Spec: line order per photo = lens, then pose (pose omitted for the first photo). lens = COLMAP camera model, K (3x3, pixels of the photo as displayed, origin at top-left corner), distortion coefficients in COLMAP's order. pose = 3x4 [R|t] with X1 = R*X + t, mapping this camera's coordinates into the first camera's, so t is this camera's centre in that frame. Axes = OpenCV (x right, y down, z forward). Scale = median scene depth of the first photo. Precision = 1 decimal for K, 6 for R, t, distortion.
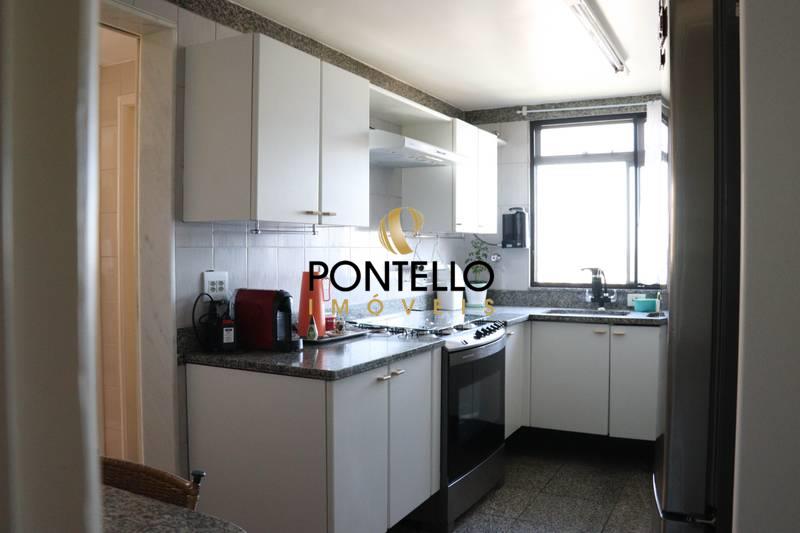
lens RADIAL K [[656.7, 0, 400.0], [0, 656.7, 266.5], [0, 0, 1]] dist [-0.174087, 0.125942]
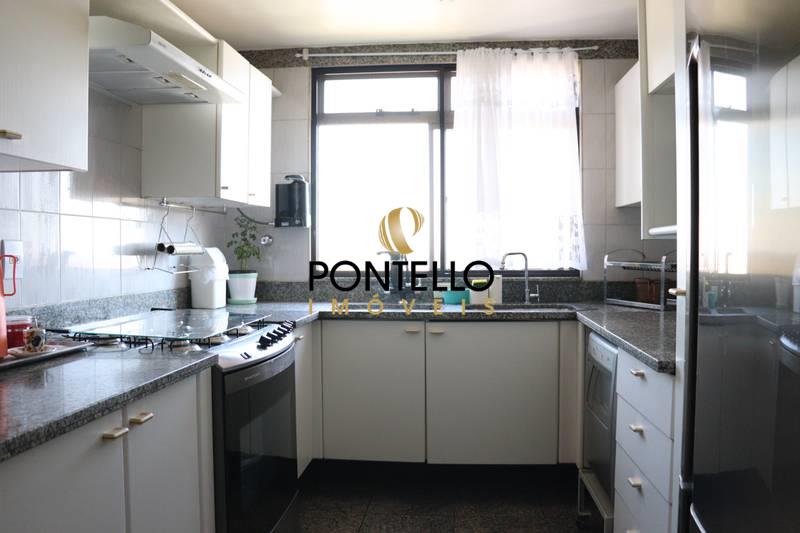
lens RADIAL K [[656.7, 0, 400.0], [0, 656.7, 266.5], [0, 0, 1]] dist [-0.174087, 0.125942]
pose [[0.924662, -0.009046, 0.380681, -0.003124], [0.008925, 0.999958, 0.002084, 0.023179], [-0.380684, 0.001471, 0.924704, 0.290740]]
